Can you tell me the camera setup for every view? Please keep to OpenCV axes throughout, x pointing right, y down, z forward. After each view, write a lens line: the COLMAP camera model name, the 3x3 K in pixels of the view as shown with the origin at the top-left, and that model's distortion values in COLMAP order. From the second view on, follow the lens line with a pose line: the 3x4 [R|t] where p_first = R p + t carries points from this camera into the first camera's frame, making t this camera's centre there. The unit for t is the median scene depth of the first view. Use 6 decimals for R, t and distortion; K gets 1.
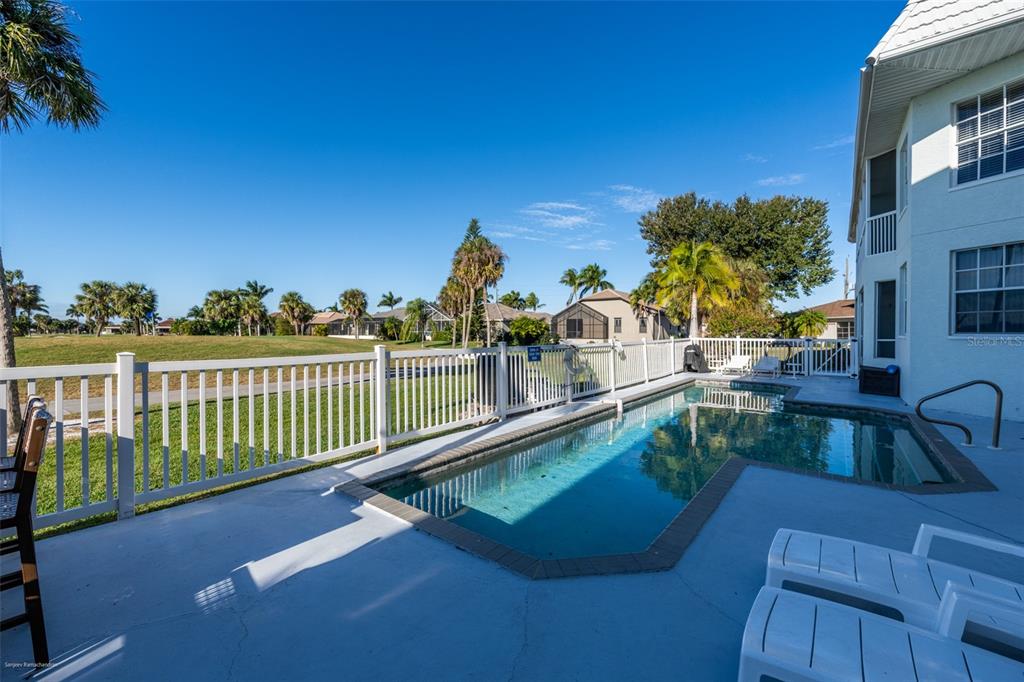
lens RADIAL K [[406.6, 0, 525.3], [0, 406.6, 331.7], [0, 0, 1]] dist [-0.006217, 0.000690]
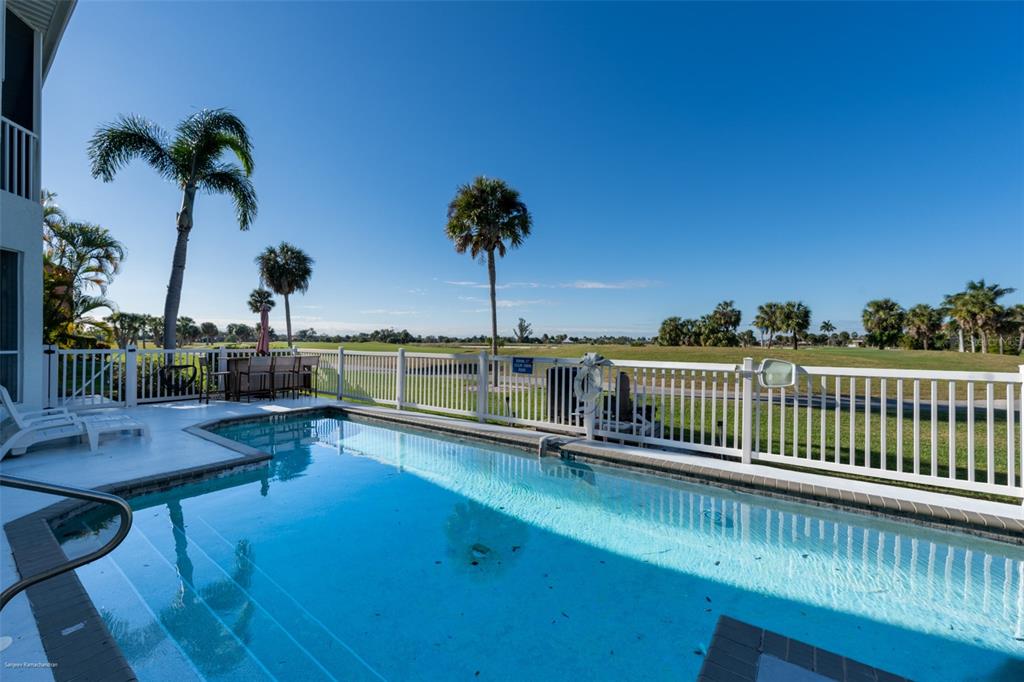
lens RADIAL K [[406.6, 0, 510.7], [0, 406.6, 340.8], [0, 0, 1]] dist [-0.006217, 0.000690]
pose [[0.046592, -0.000199, -0.998914, 0.151594], [-0.010108, 0.999949, -0.000670, -0.000359], [0.998863, 0.010128, 0.046587, 0.149195]]
